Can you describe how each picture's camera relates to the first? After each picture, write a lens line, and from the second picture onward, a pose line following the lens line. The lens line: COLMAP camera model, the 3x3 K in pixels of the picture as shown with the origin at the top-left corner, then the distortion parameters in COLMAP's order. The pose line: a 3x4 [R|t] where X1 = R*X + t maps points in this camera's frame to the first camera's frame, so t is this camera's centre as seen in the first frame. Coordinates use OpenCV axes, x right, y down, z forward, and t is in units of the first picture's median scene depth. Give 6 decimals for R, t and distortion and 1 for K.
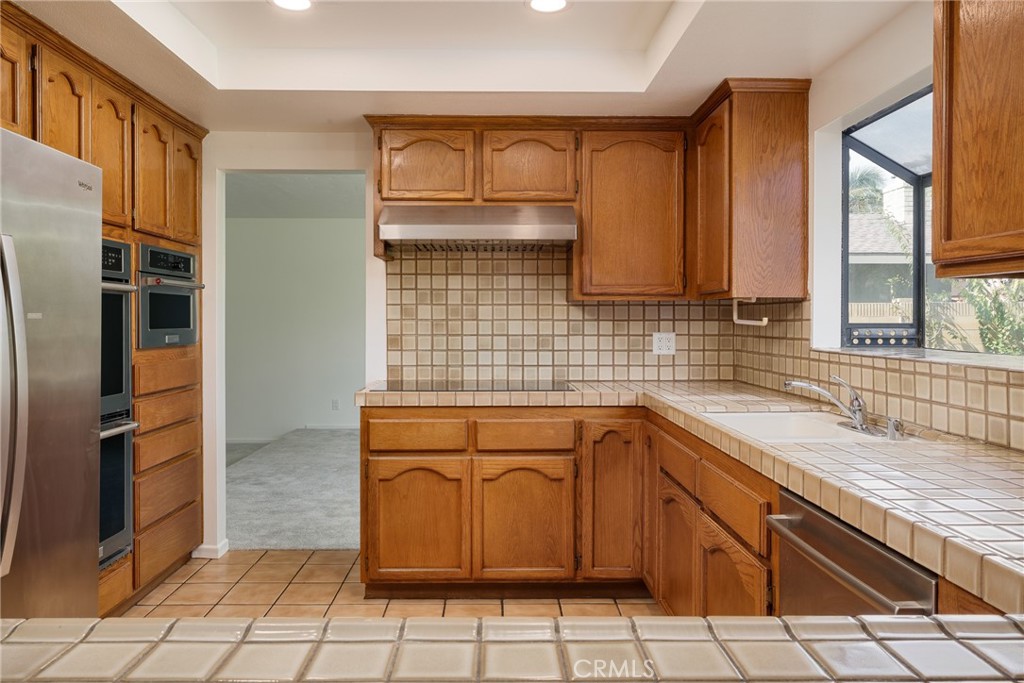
lens RADIAL K [[709.0, 0, 504.9], [0, 709.0, 326.2], [0, 0, 1]] dist [0.000446, 0.002306]
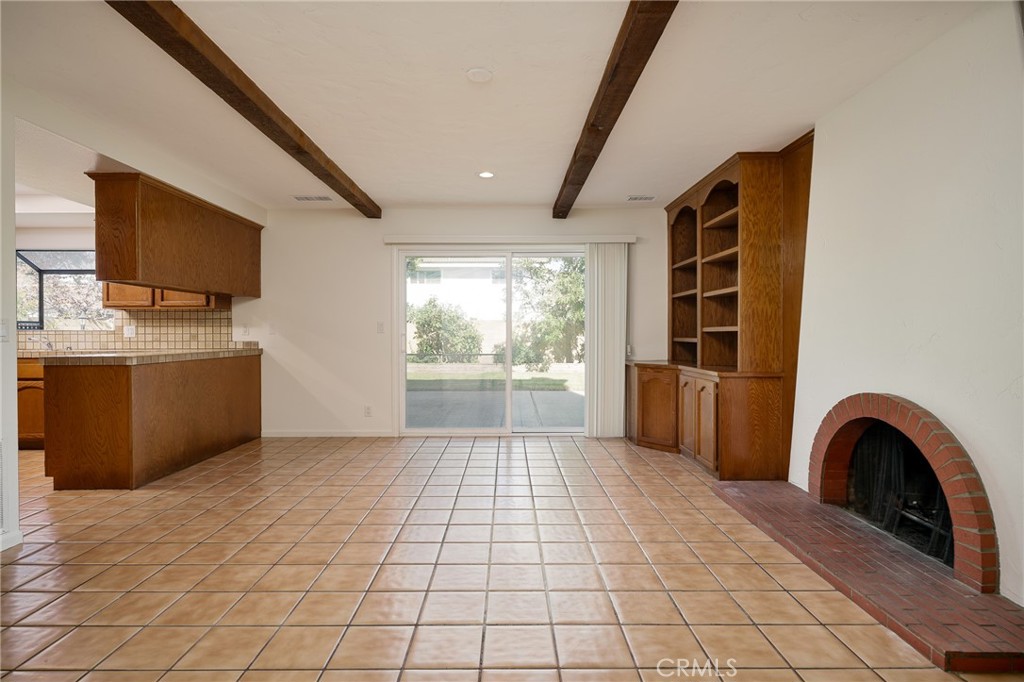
lens RADIAL K [[520.2, 0, 512.0], [0, 520.2, 341.0], [0, 0, 1]] dist [-0.001907, -0.000286]
pose [[0.015365, -0.013271, 0.999794, -1.264234], [0.010827, 0.999855, 0.013106, 0.058491], [-0.999823, 0.010623, 0.015507, -0.785518]]
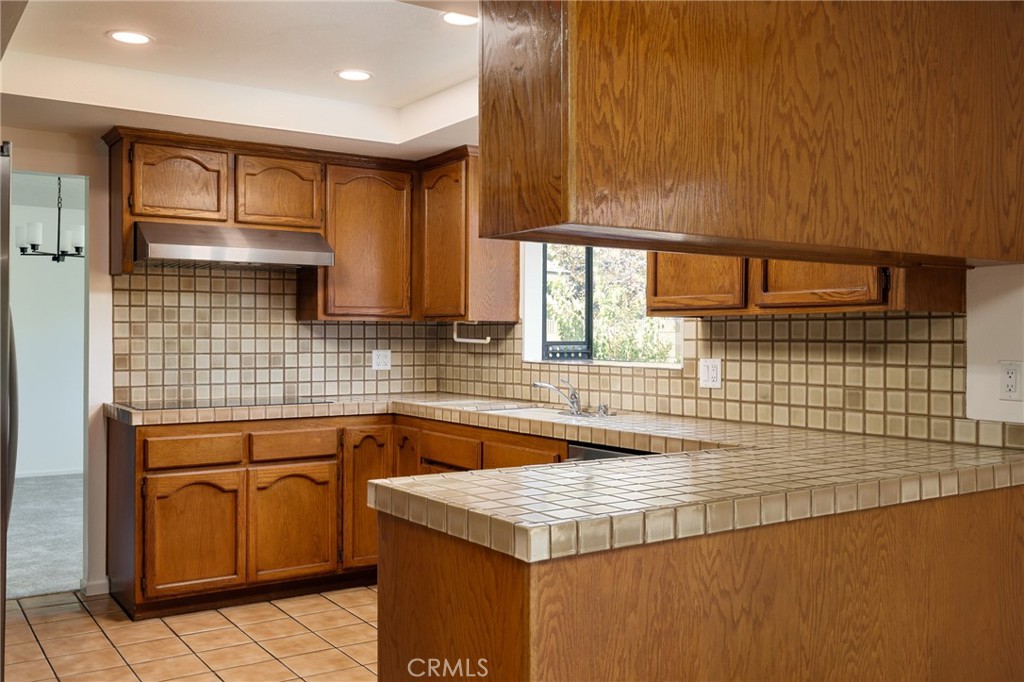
lens RADIAL K [[943.8, 0, 512.0], [0, 943.8, 341.0], [0, 0, 1]] dist [0.005076, 0.000804]
pose [[0.839017, -0.001526, 0.544103, -0.455646], [0.003050, 0.999994, -0.001898, -0.001388], [-0.544097, 0.003252, 0.839016, -0.377983]]
